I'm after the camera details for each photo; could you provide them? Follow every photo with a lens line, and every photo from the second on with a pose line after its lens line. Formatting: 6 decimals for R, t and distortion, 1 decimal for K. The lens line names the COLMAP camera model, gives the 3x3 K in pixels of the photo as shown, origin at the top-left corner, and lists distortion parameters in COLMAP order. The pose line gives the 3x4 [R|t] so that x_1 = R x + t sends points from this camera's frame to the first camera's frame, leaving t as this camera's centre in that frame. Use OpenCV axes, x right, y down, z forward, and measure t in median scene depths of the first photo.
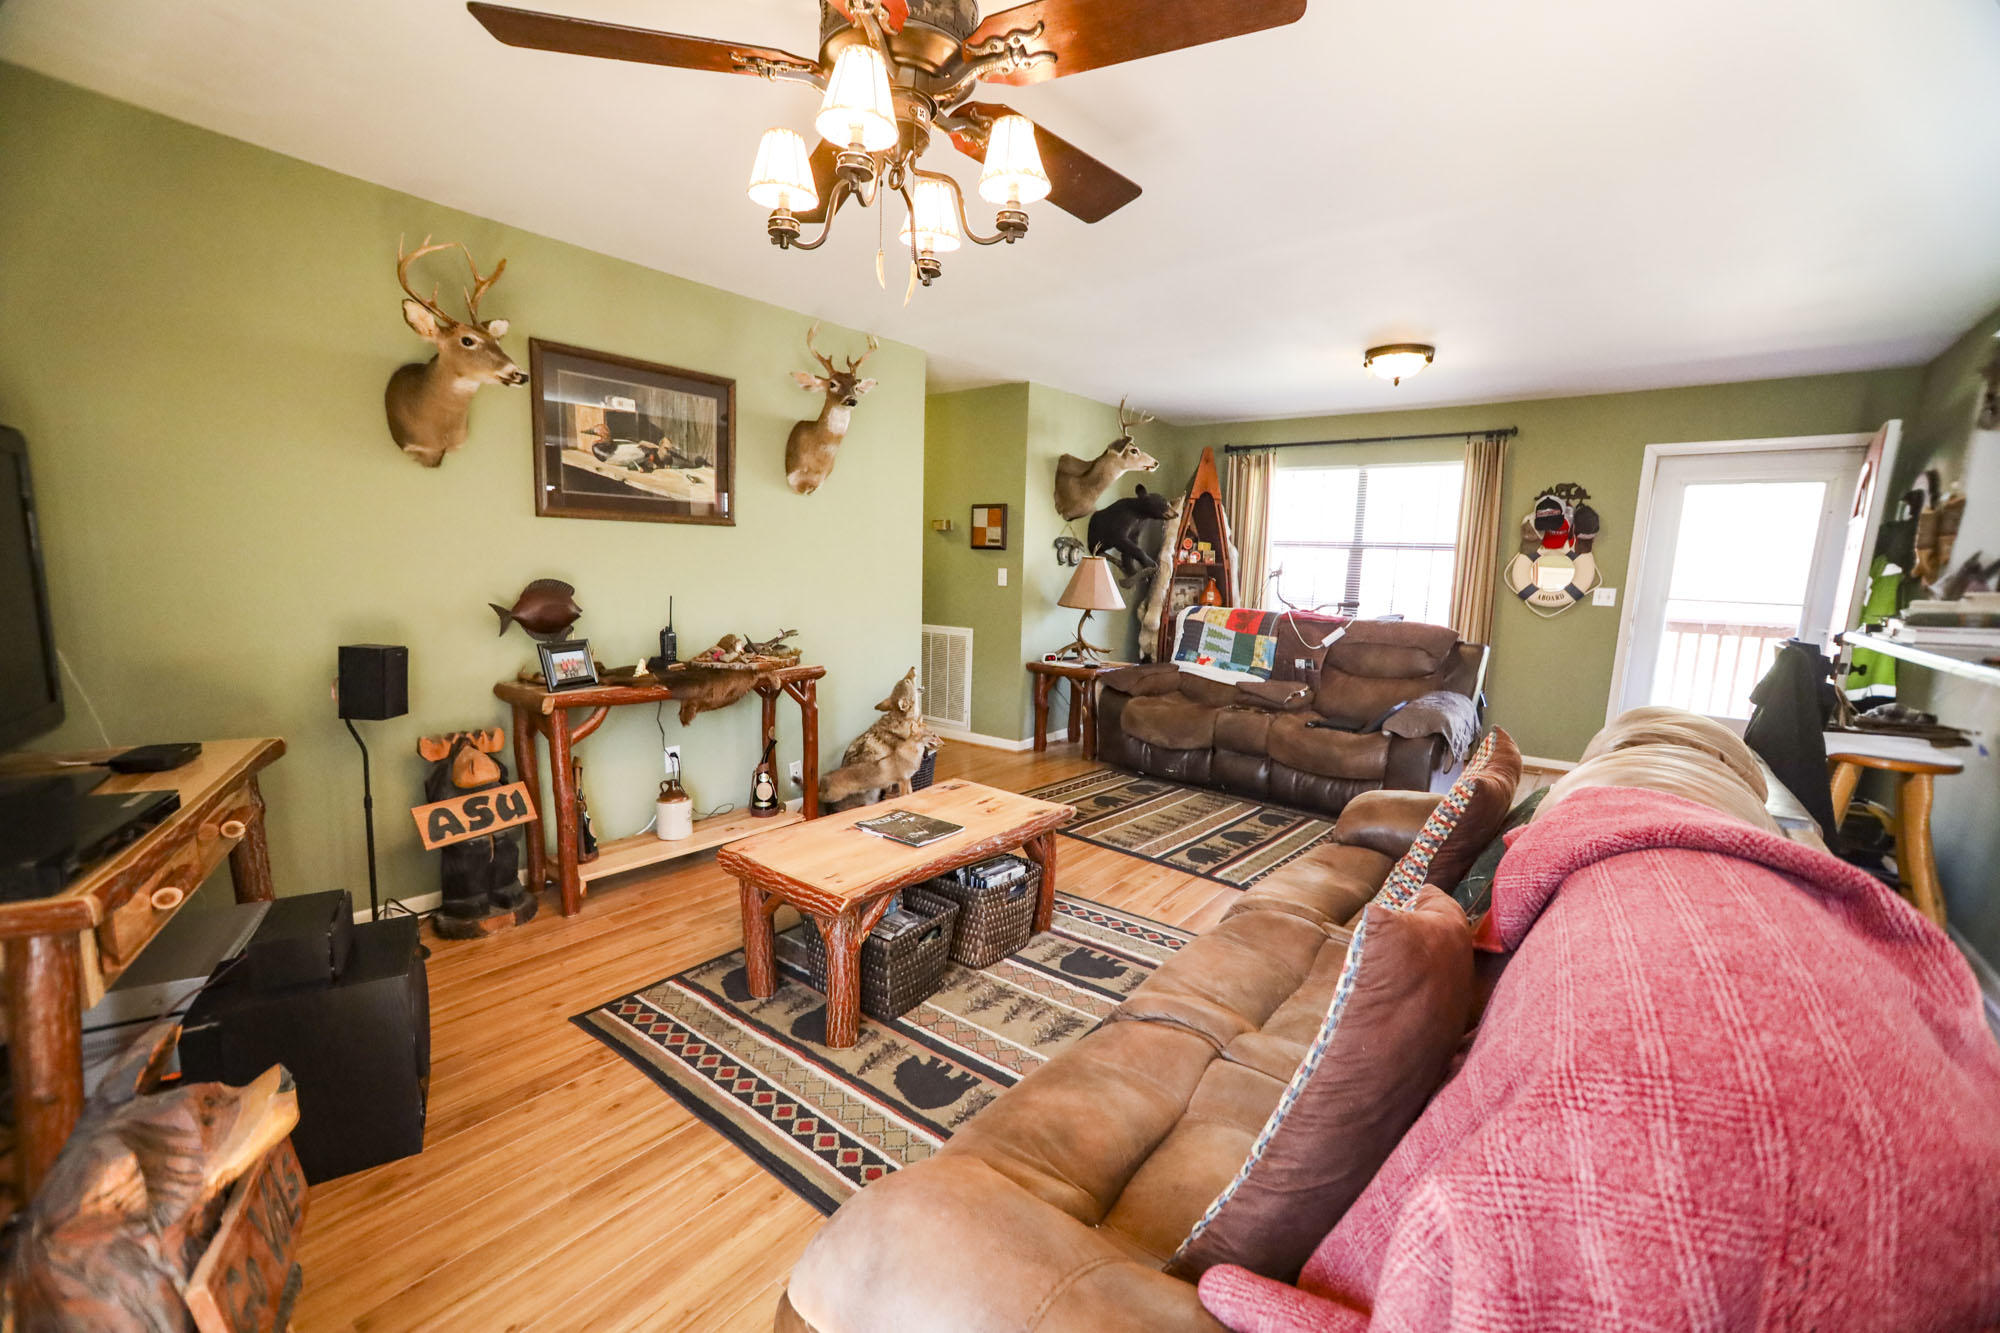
lens RADIAL K [[862.7, 0, 996.6], [0, 862.7, 660.4], [0, 0, 1]] dist [-0.011839, 0.002088]
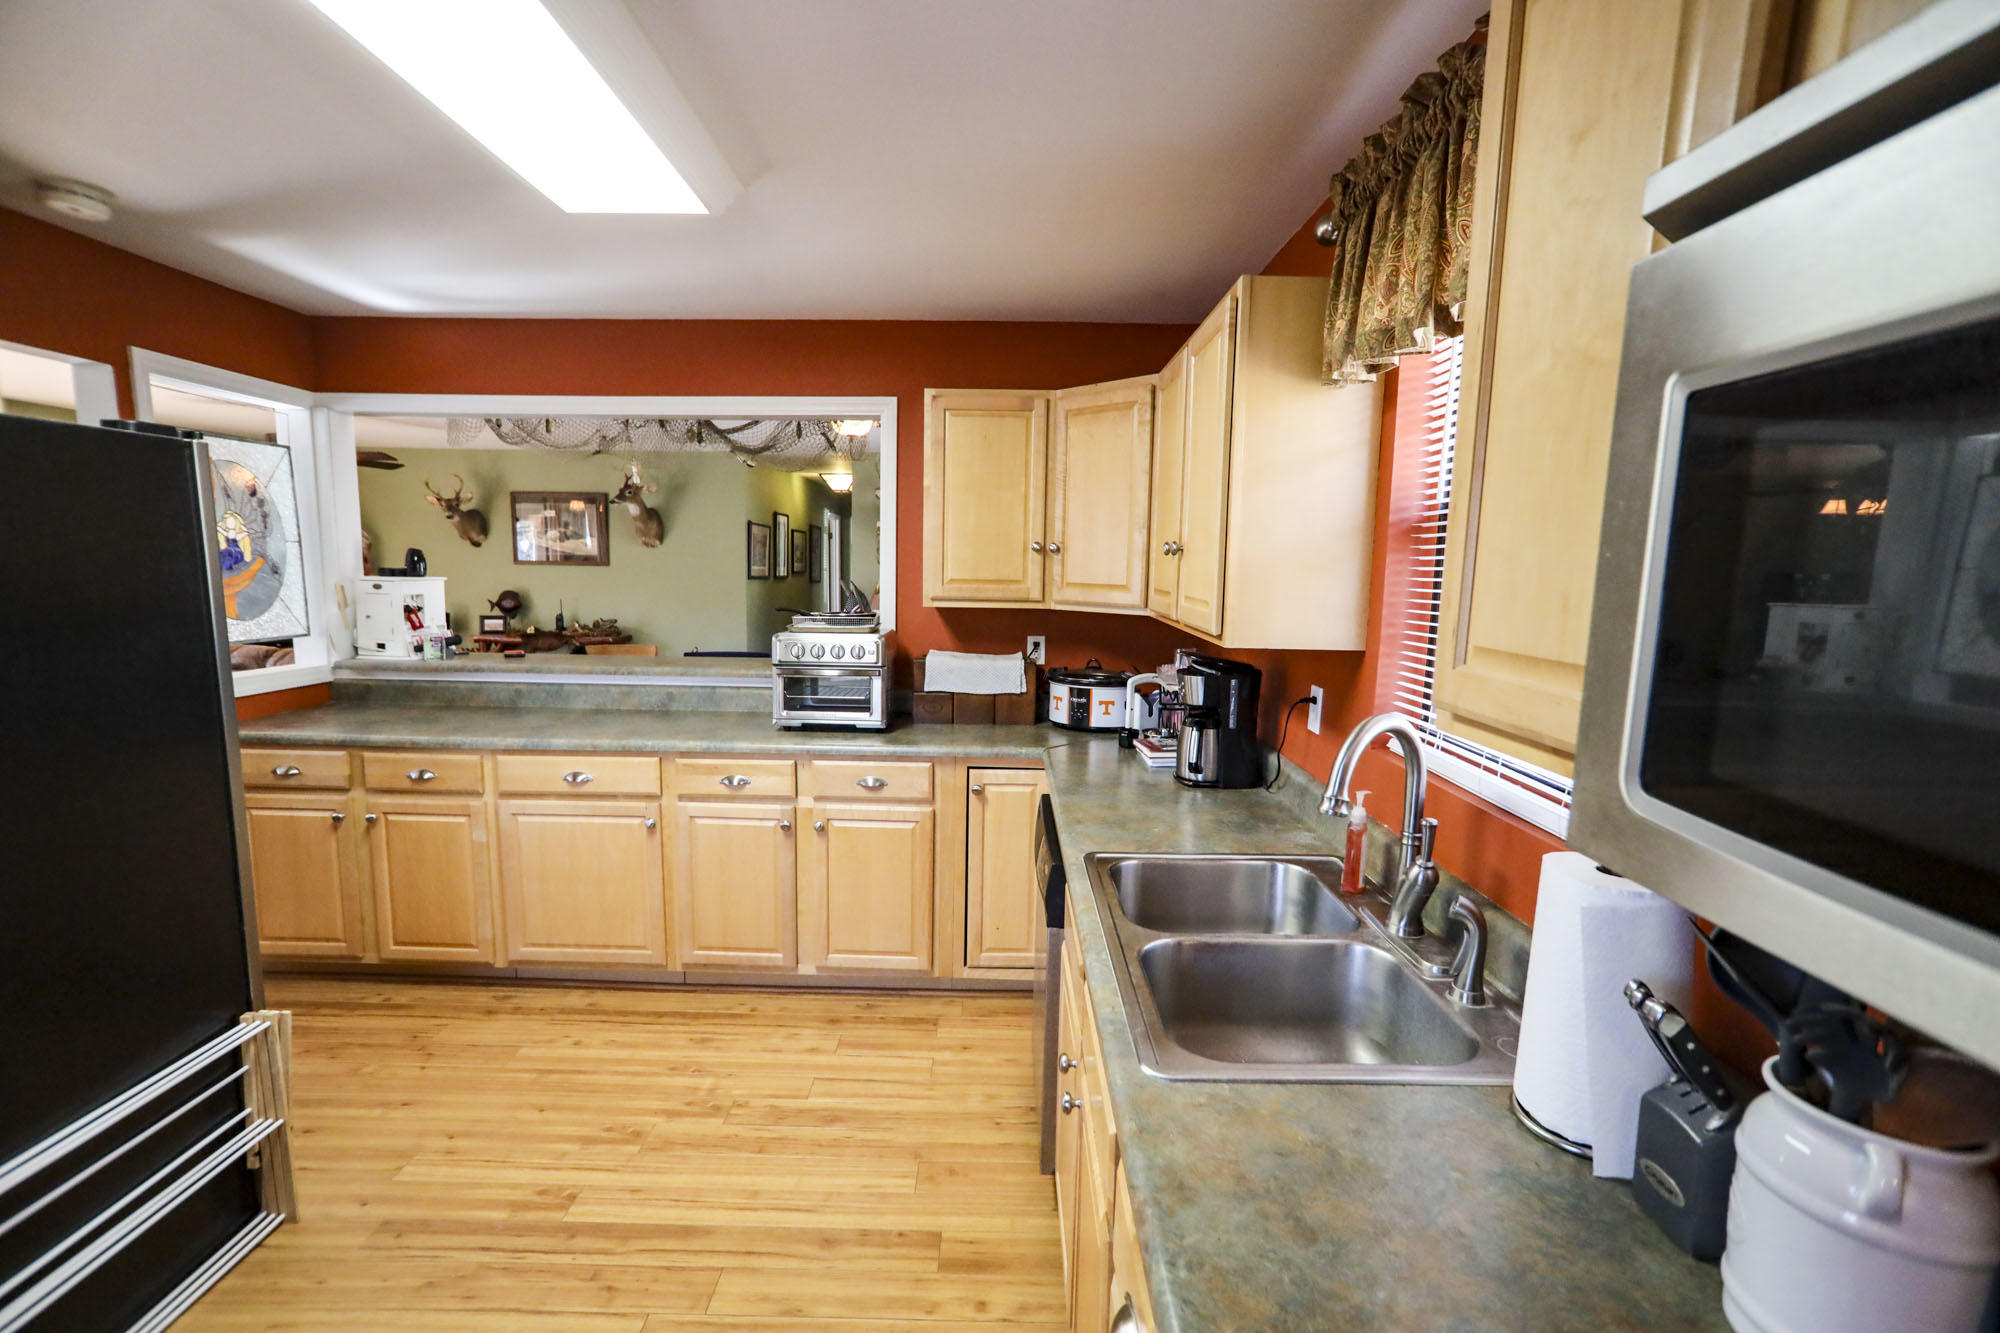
lens RADIAL K [[876.0, 0, 997.0], [0, 876.0, 669.4], [0, 0, 1]] dist [-0.002287, -0.000029]
pose [[0.598457, 0.083220, -0.796821, 1.947266], [-0.093873, 0.995023, 0.033416, -0.071525], [0.795636, 0.054802, 0.603291, 0.525071]]
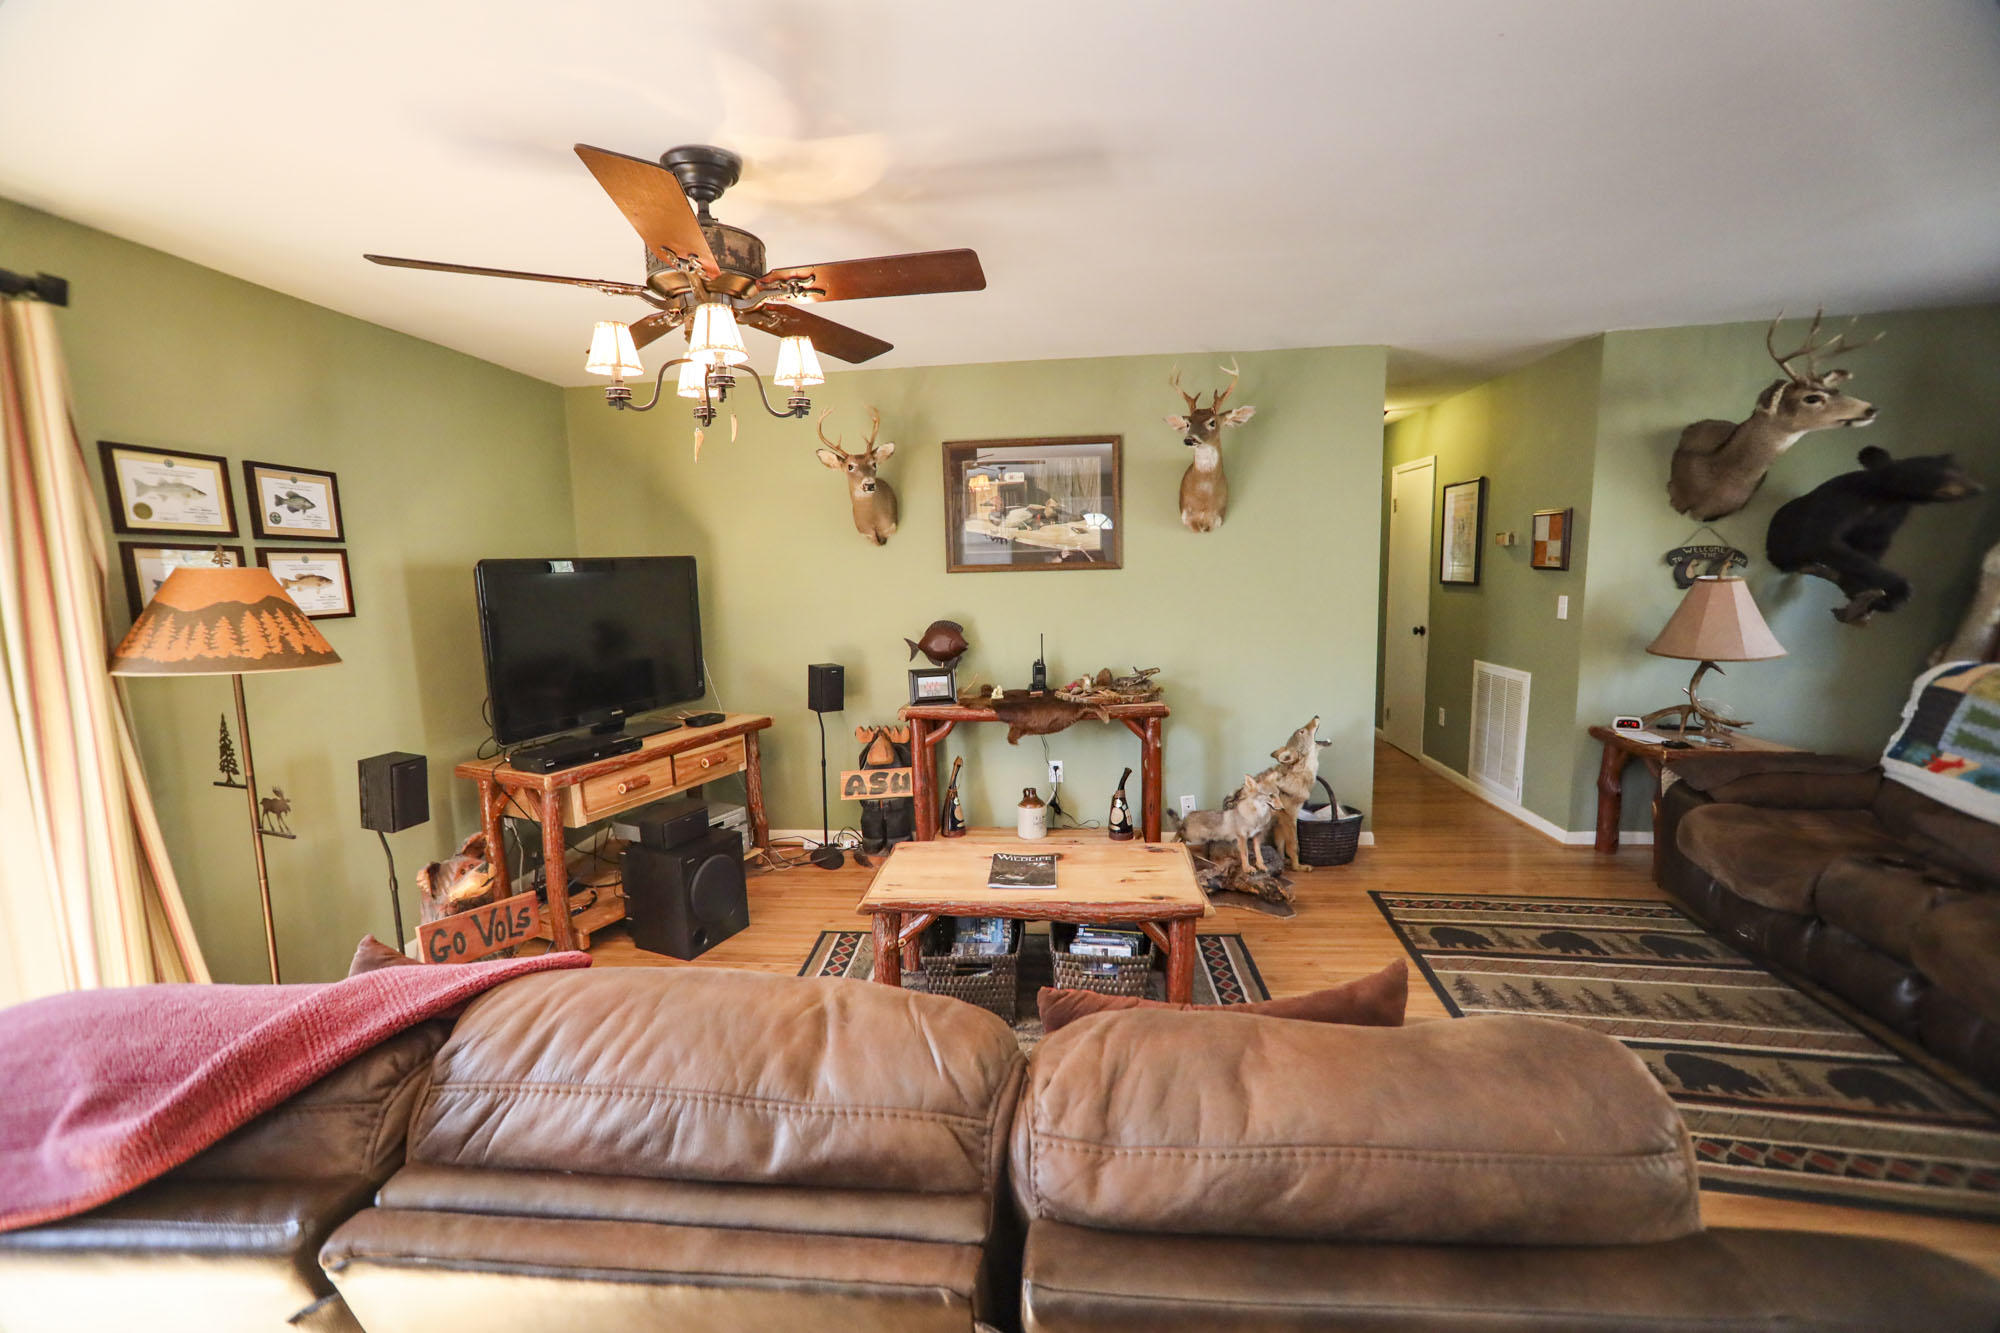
lens RADIAL K [[862.7, 0, 979.2], [0, 862.7, 674.7], [0, 0, 1]] dist [-0.011839, 0.002088]
pose [[0.524725, 0.078794, -0.847618, 0.554955], [-0.059361, 0.996670, 0.055903, -0.075579], [0.849200, 0.020982, 0.527655, 0.288774]]
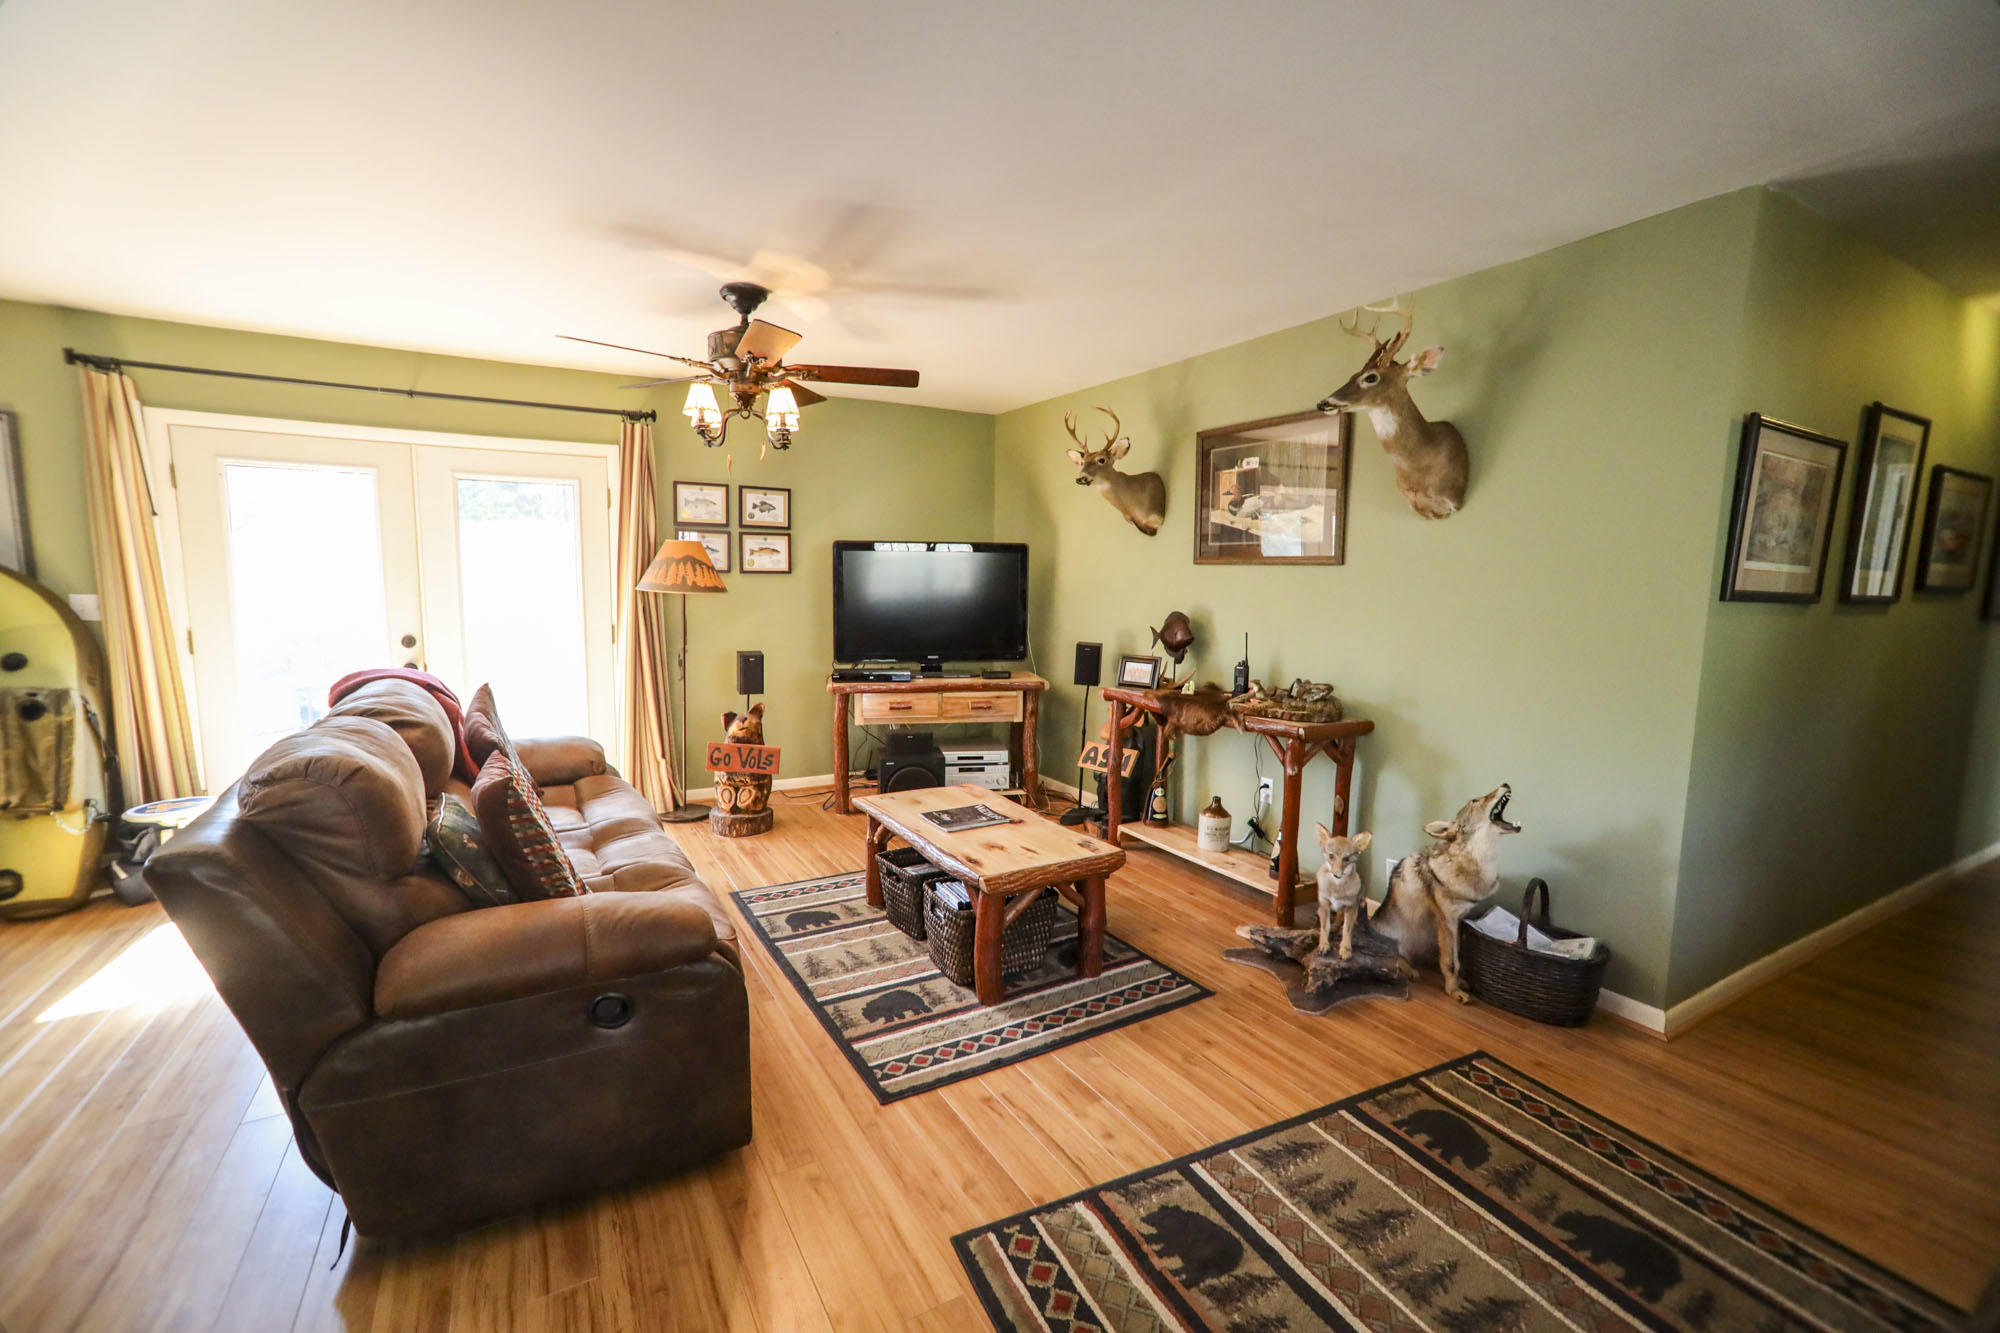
lens RADIAL K [[862.7, 0, 964.1], [0, 862.7, 657.6], [0, 0, 1]] dist [-0.011839, 0.002088]
pose [[-0.406993, 0.065067, -0.911111, 0.714764], [-0.125836, 0.983955, 0.126480, -0.128864], [0.904722, 0.166127, -0.392275, 1.052370]]
